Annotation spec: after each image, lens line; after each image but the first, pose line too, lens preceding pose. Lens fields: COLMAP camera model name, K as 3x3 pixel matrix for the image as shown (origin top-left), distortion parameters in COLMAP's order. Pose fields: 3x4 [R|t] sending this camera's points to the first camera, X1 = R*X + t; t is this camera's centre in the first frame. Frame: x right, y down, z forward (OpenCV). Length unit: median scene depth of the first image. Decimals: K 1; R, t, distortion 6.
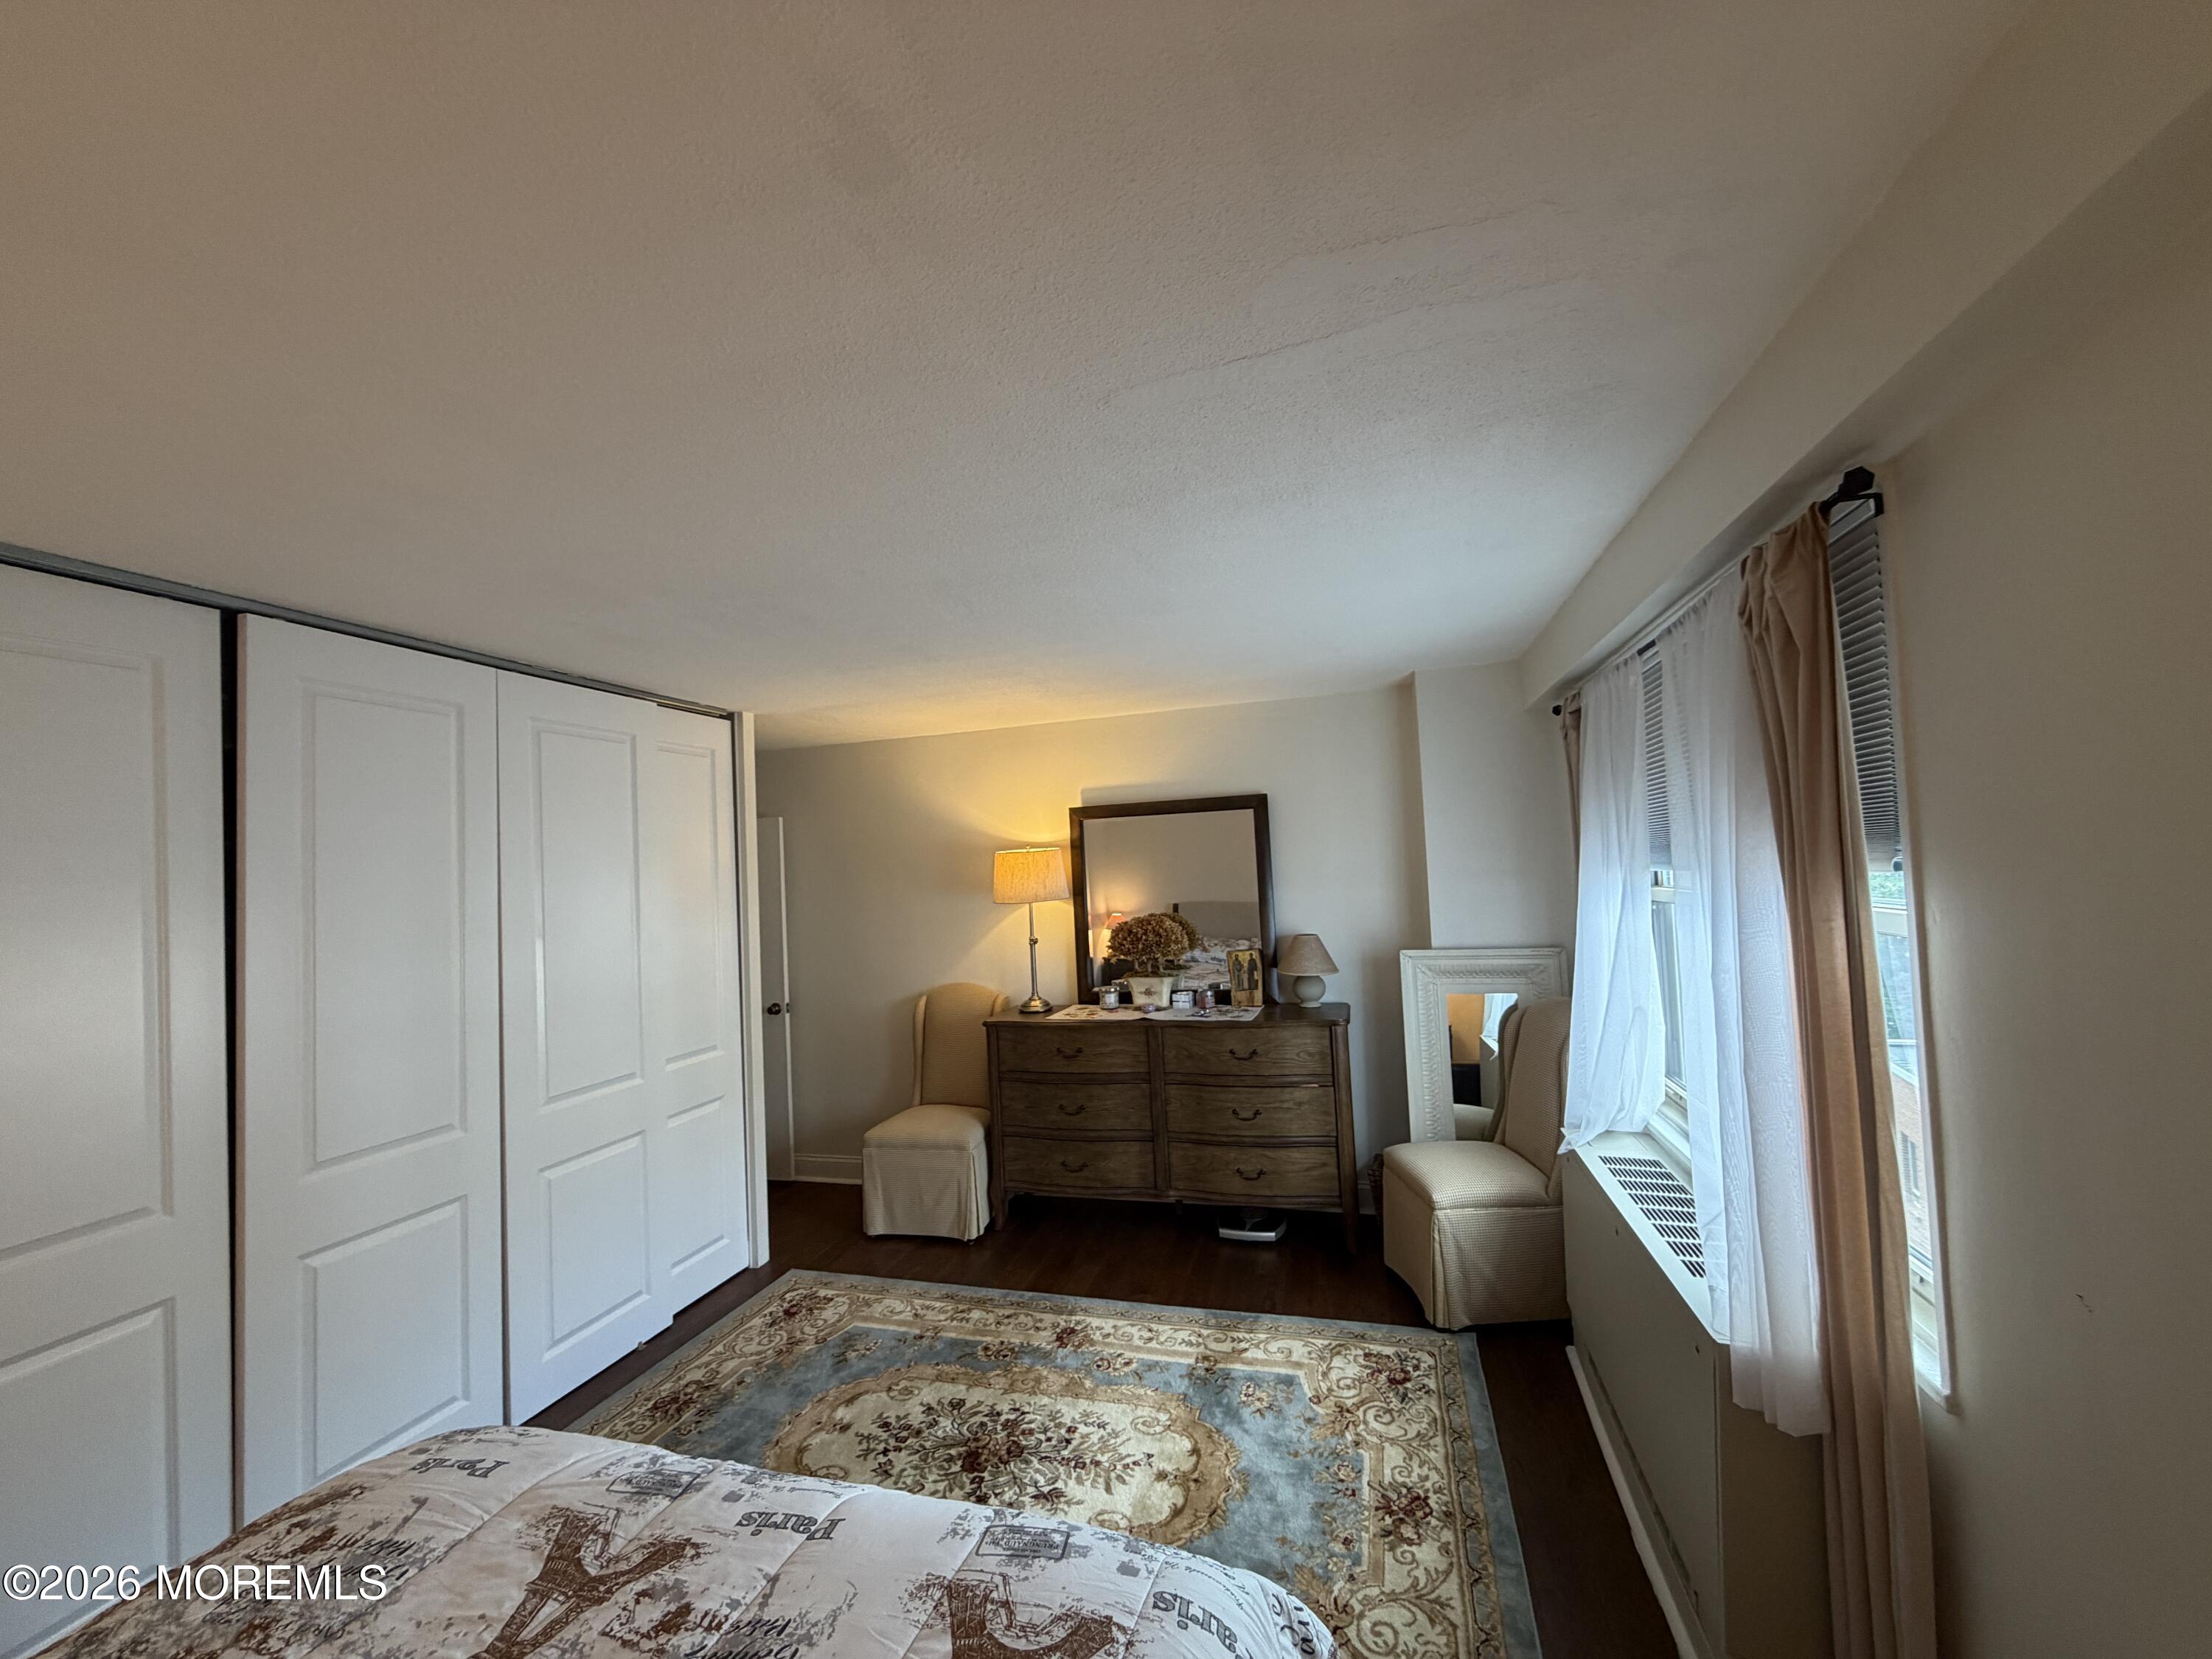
lens RADIAL K [[885.9, 0, 1106.3], [0, 885.9, 837.0], [0, 0, 1]] dist [0.001720, -0.000765]
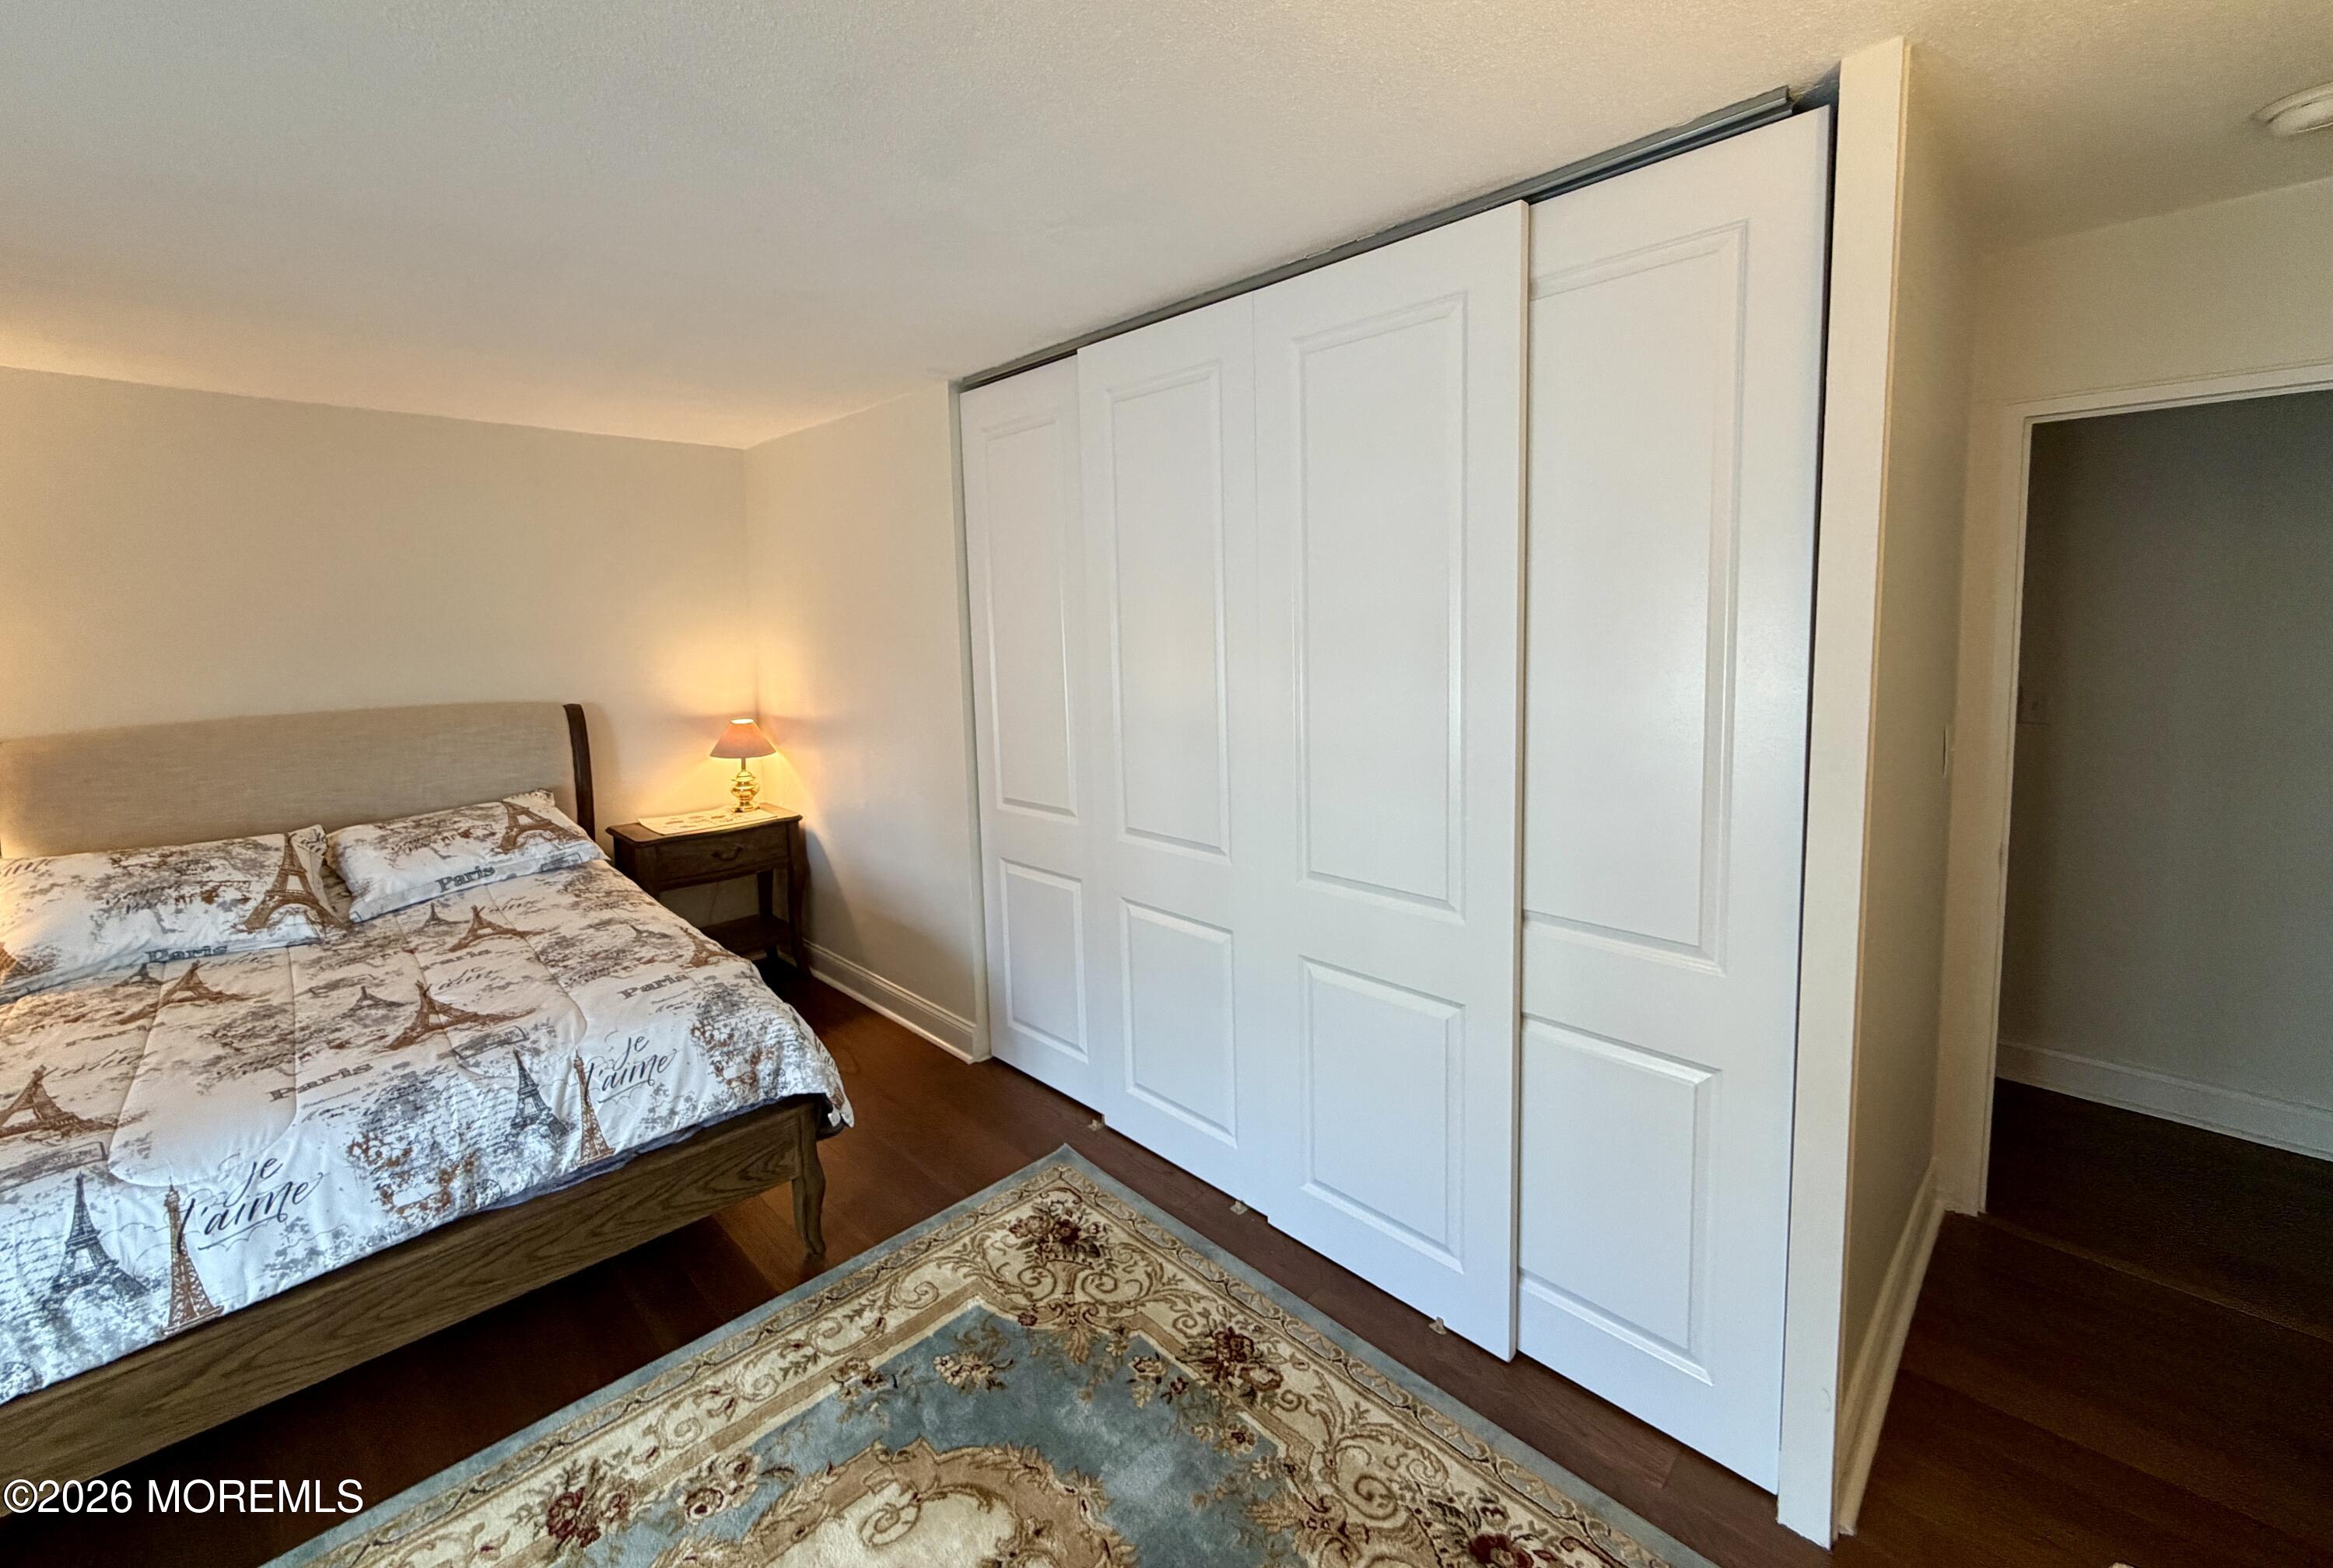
lens RADIAL K [[939.9, 0, 1163.2], [0, 939.9, 701.2], [0, 0, 1]] dist [-0.000111, 0.000441]
pose [[-0.482555, 0.139785, -0.864639, 0.097404], [0.077054, 0.990130, 0.117069, 0.062571], [0.872470, -0.010131, -0.488563, 1.466241]]
